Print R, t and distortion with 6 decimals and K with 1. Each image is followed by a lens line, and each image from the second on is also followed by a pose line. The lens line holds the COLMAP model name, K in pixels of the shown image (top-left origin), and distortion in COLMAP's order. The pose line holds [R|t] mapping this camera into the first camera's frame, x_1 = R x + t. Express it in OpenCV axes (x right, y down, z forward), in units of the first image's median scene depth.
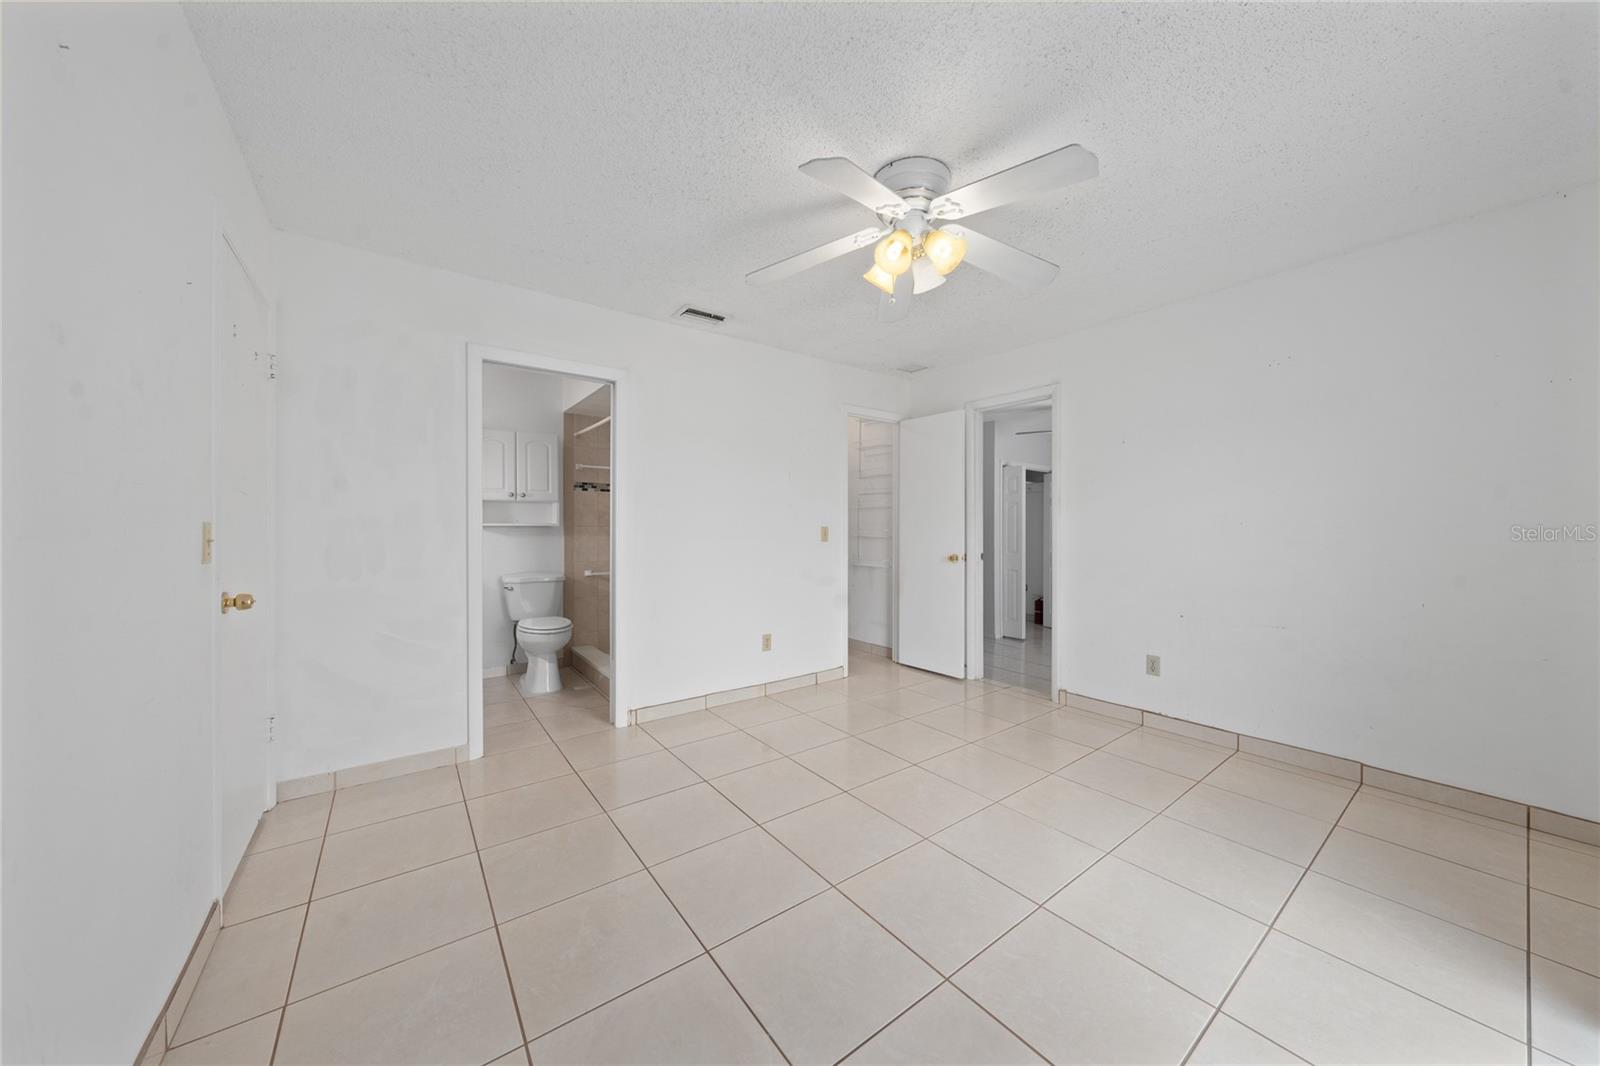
lens RADIAL K [[549.1, 0, 806.3], [0, 549.1, 529.3], [0, 0, 1]] dist [0.001937, 0.000374]
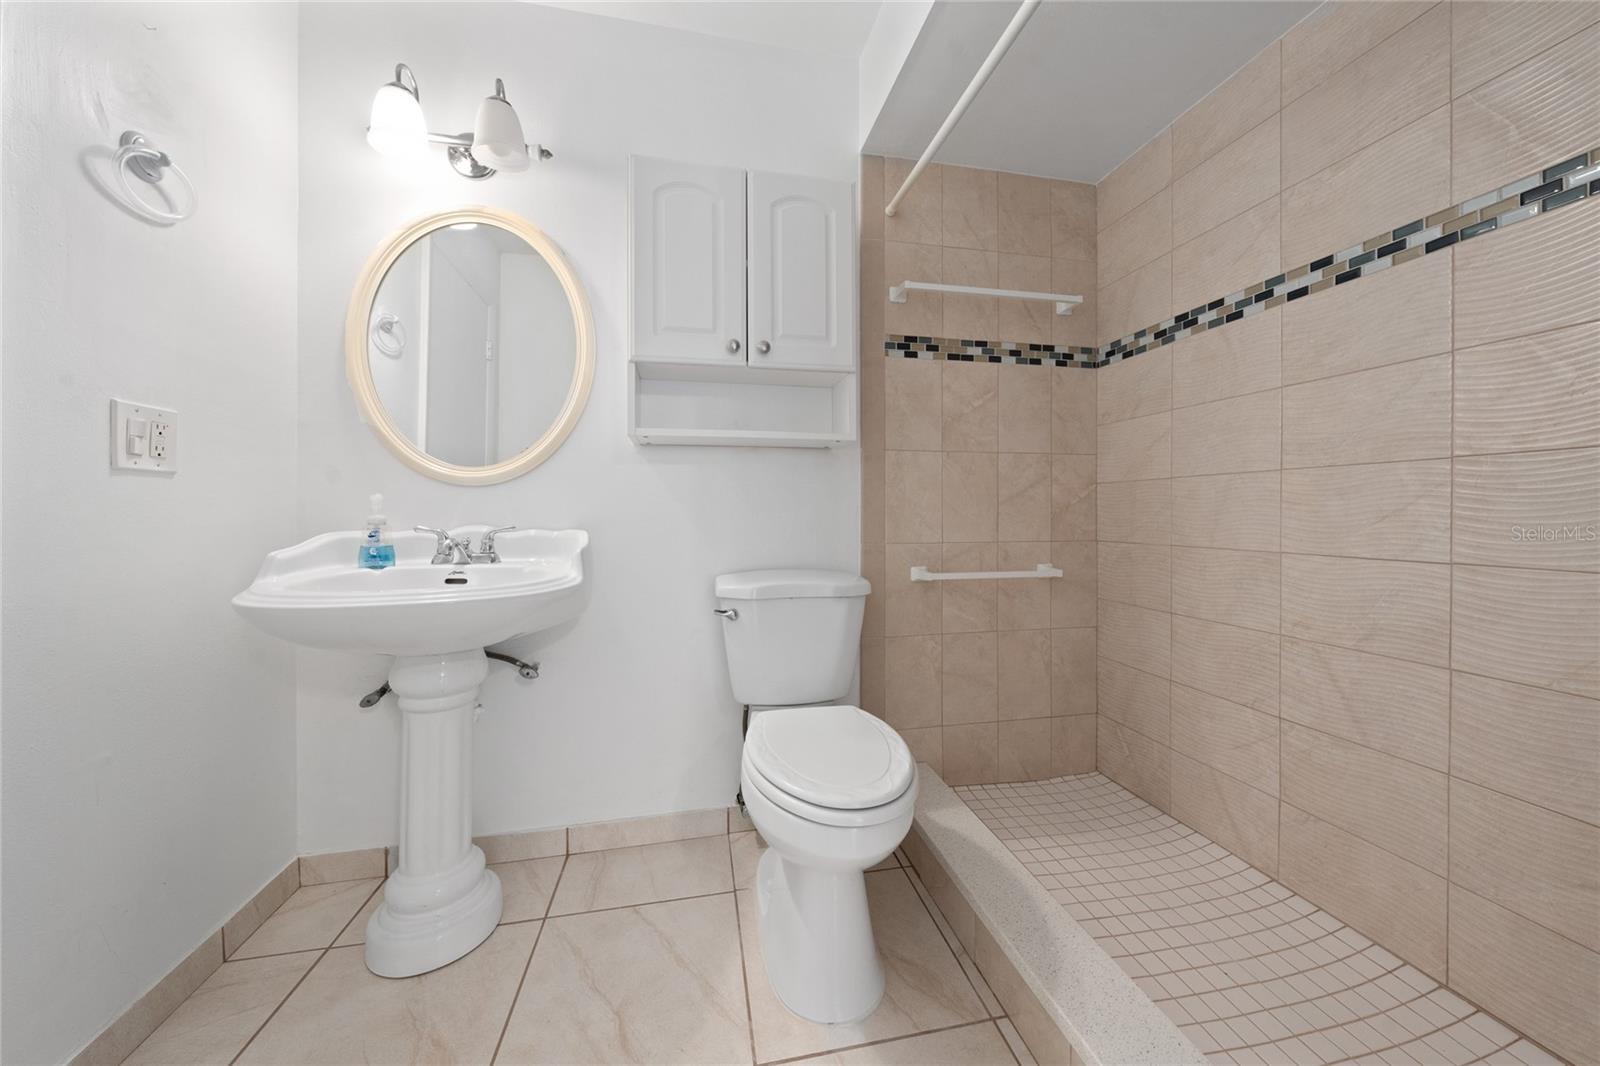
lens RADIAL K [[549.1, 0, 801.2], [0, 549.1, 522.5], [0, 0, 1]] dist [0.001937, 0.000374]
pose [[0.904316, -0.003200, -0.426851, -0.327379], [0.003016, 0.999995, -0.001108, 0.047029], [0.426853, -0.000286, 0.904321, 0.658031]]
